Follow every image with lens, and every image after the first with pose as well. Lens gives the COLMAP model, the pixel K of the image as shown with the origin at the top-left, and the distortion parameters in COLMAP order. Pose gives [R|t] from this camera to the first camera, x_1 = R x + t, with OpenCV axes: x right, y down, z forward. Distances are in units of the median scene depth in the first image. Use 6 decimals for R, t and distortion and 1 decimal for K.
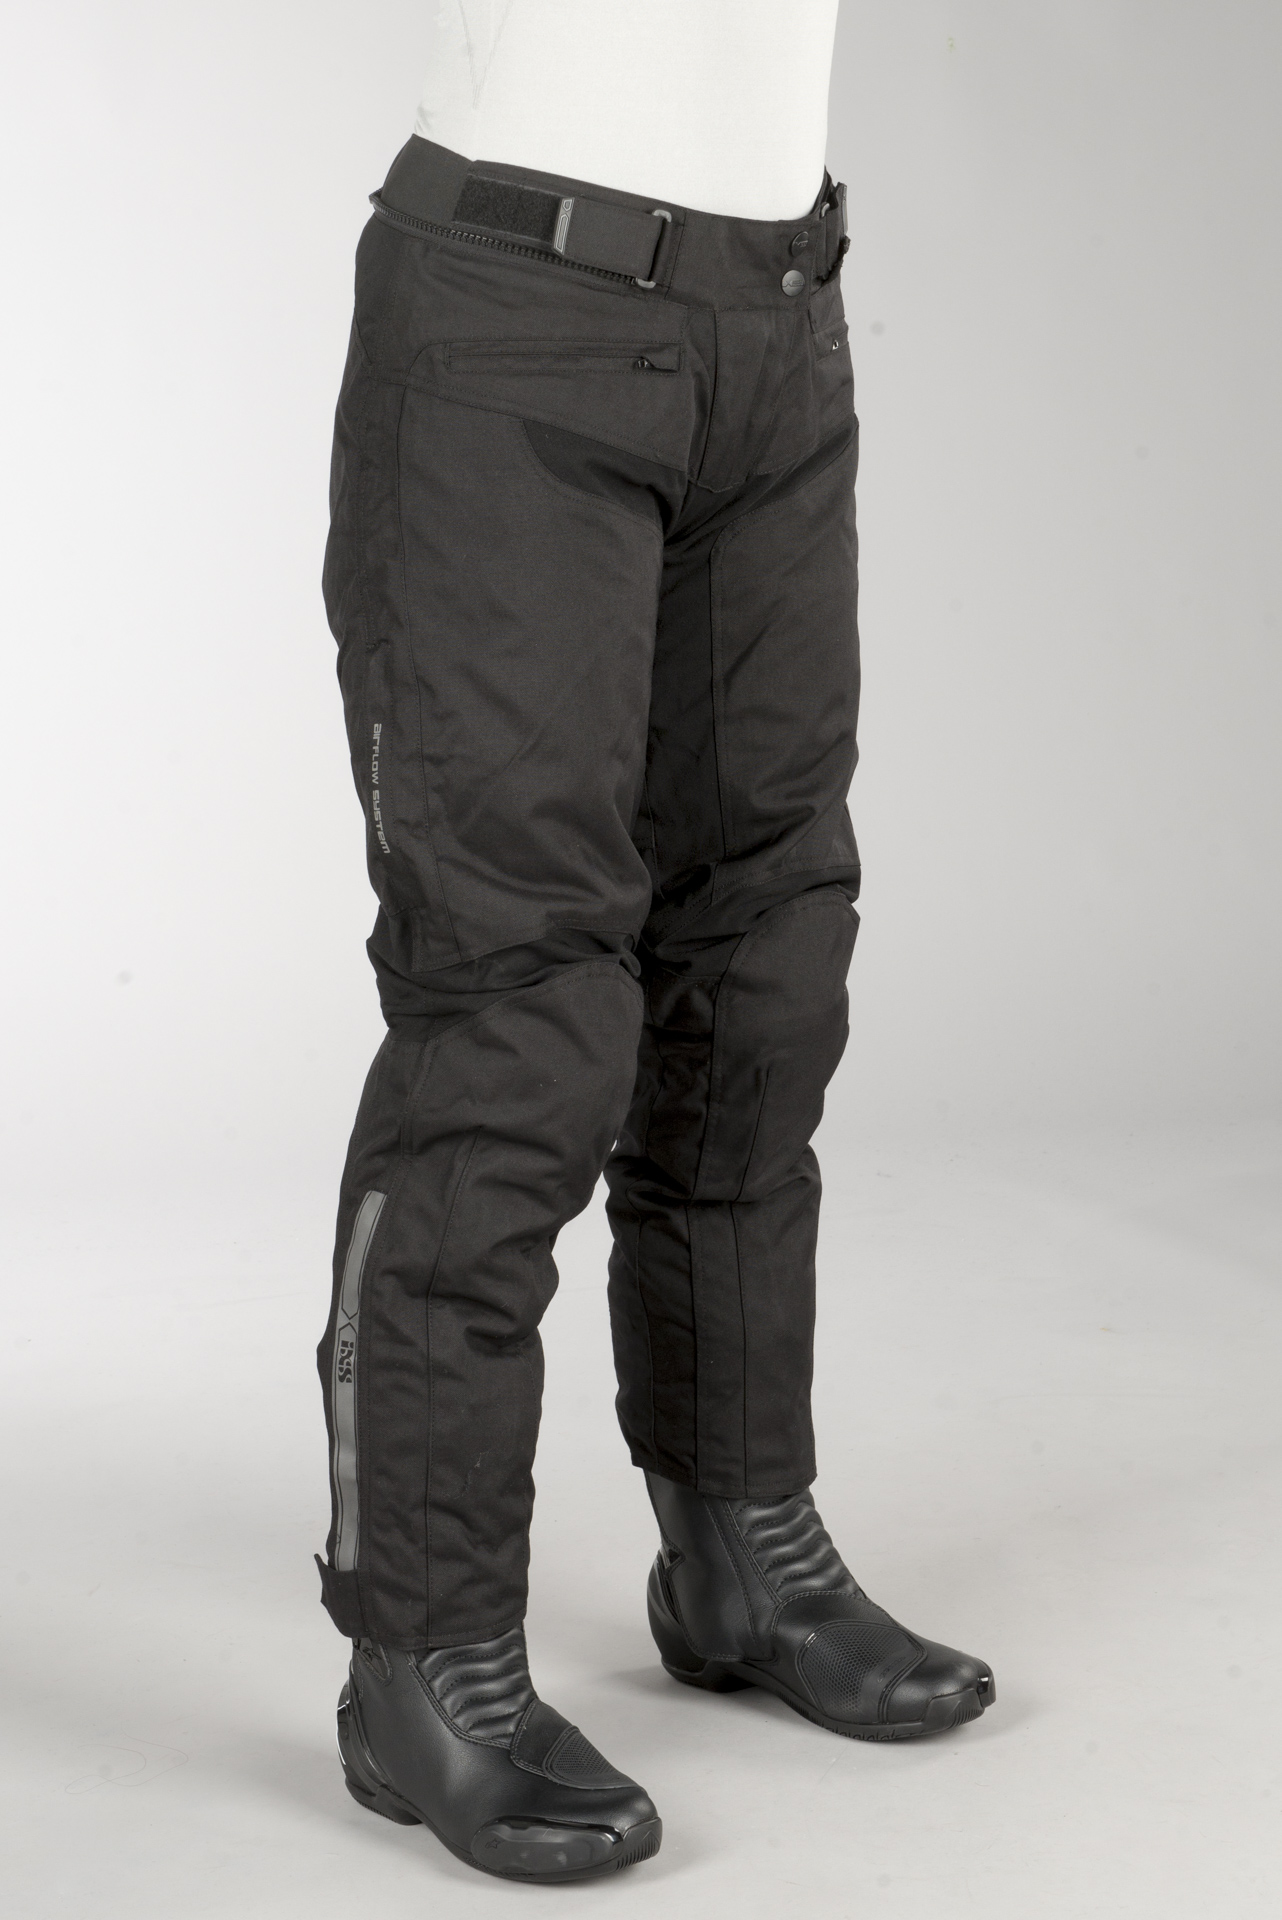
lens RADIAL K [[3169.3, 0, 641.0], [0, 3169.3, 960.0], [0, 0, 1]] dist [0.501298, -5.377511]
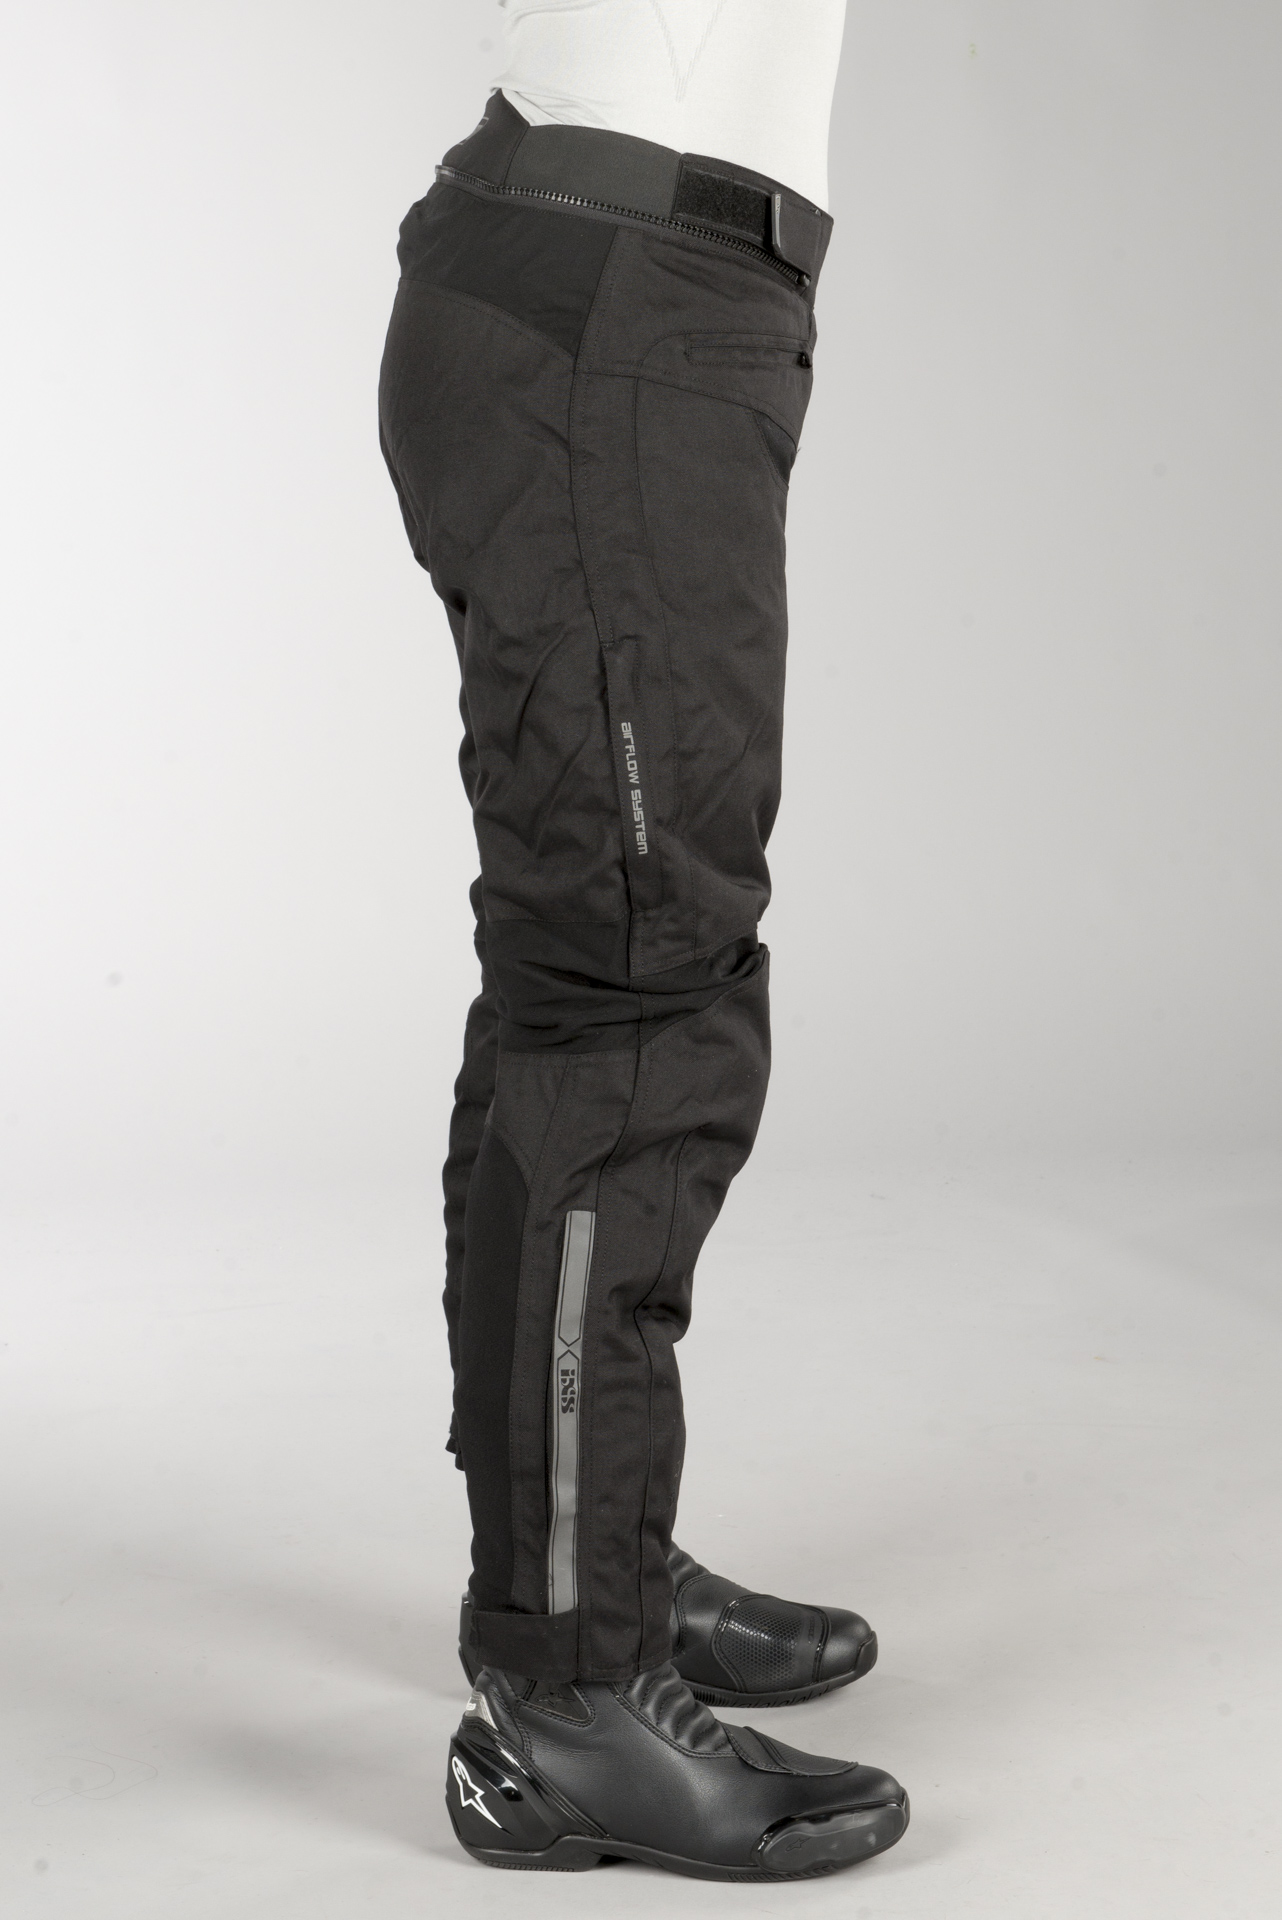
lens RADIAL K [[3169.3, 0, 641.0], [0, 3169.3, 960.0], [0, 0, 1]] dist [0.501298, -5.377511]
pose [[0.816220, -0.088569, 0.570912, -0.646596], [0.108936, 0.994048, -0.001529, 0.000492], [-0.567378, 0.063441, 0.821010, 0.200617]]
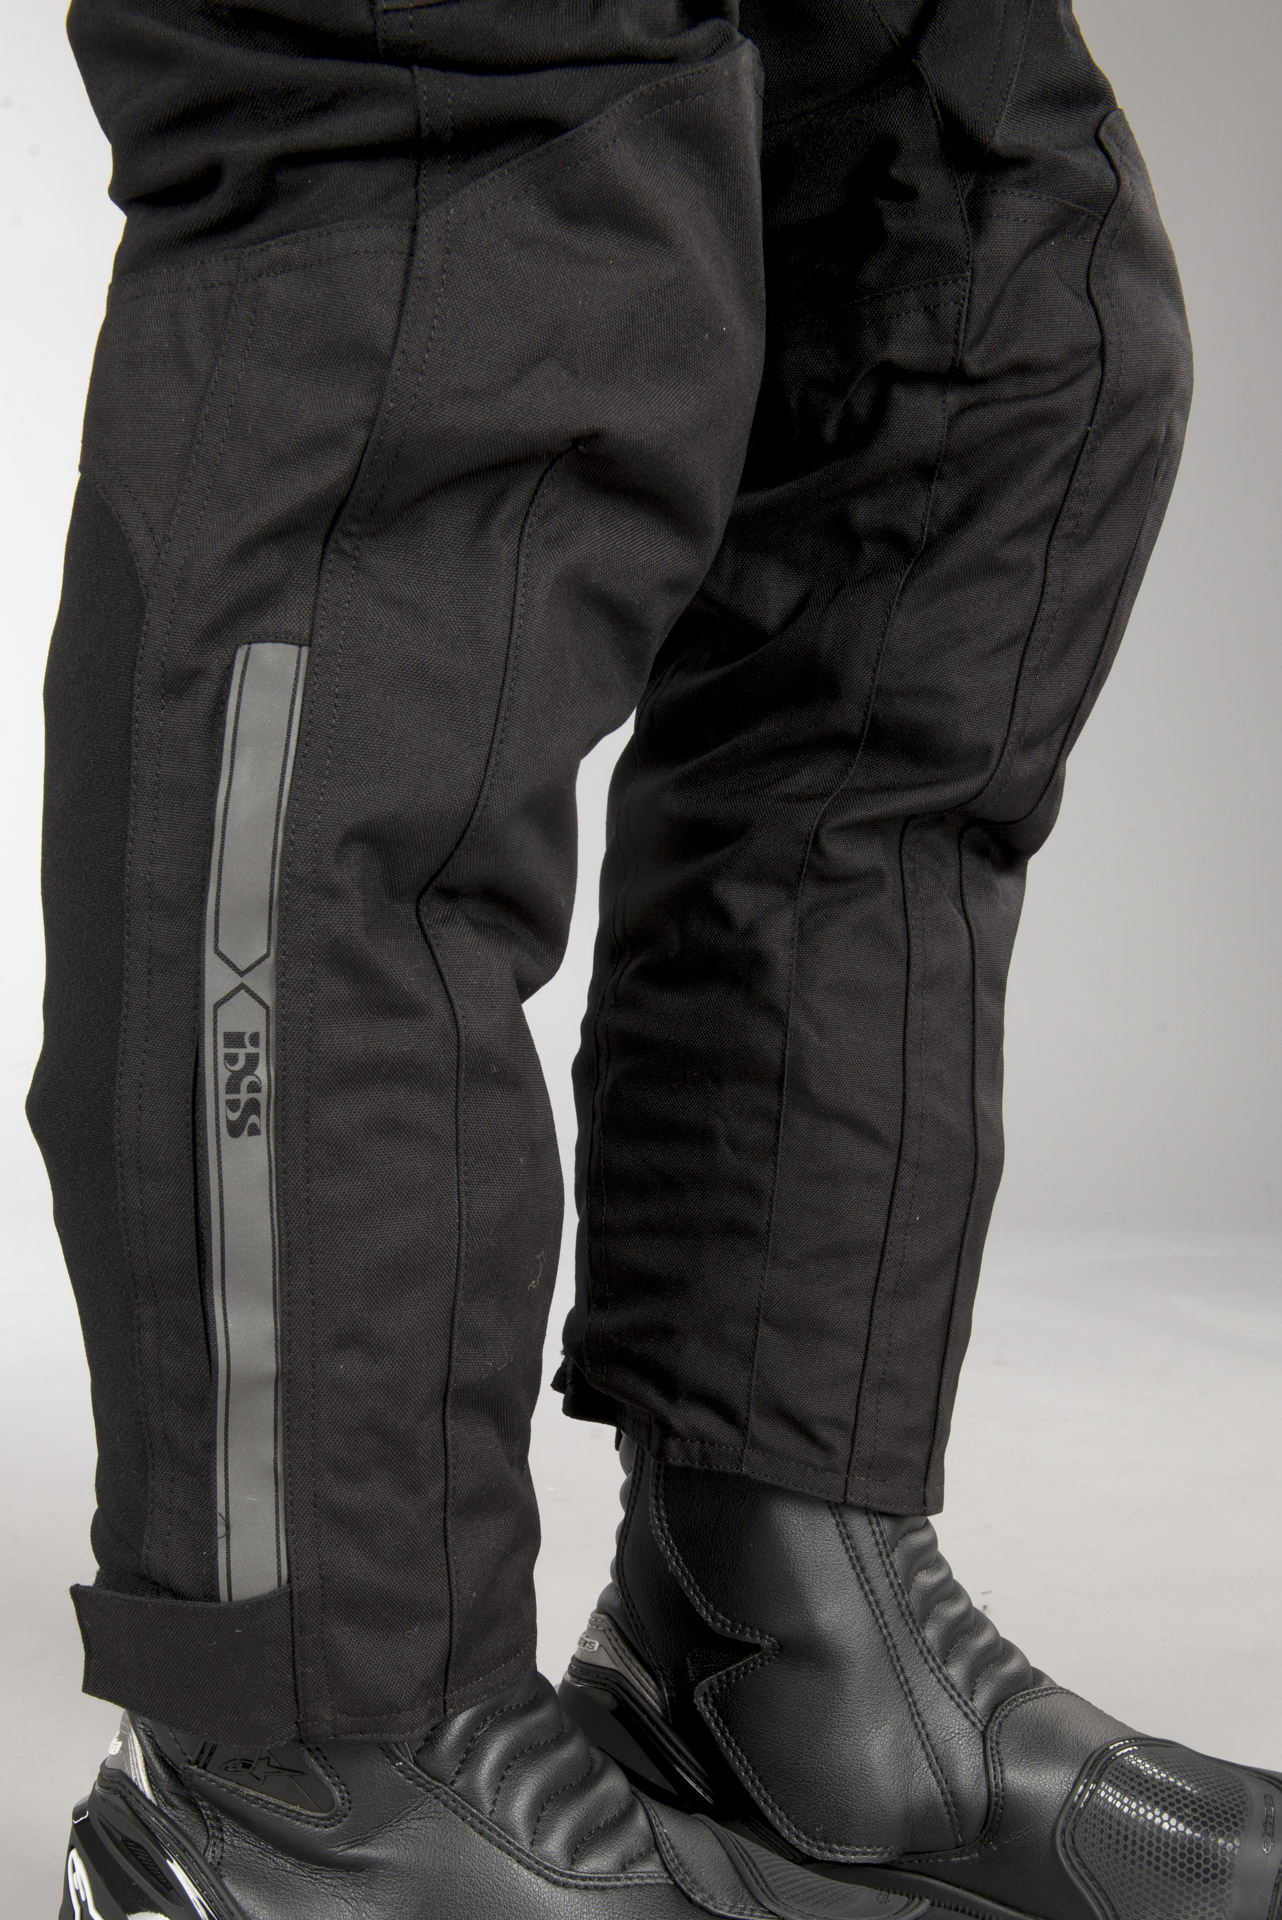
lens RADIAL K [[1958.7, 0, 641.2], [0, 1958.7, 995.0], [0, 0, 1]] dist [0.007920, -0.197968]
pose [[0.842532, -0.112700, 0.526724, -0.186390], [0.103888, 0.993506, 0.046398, 0.114890], [-0.528533, 0.015629, 0.848769, 0.814050]]
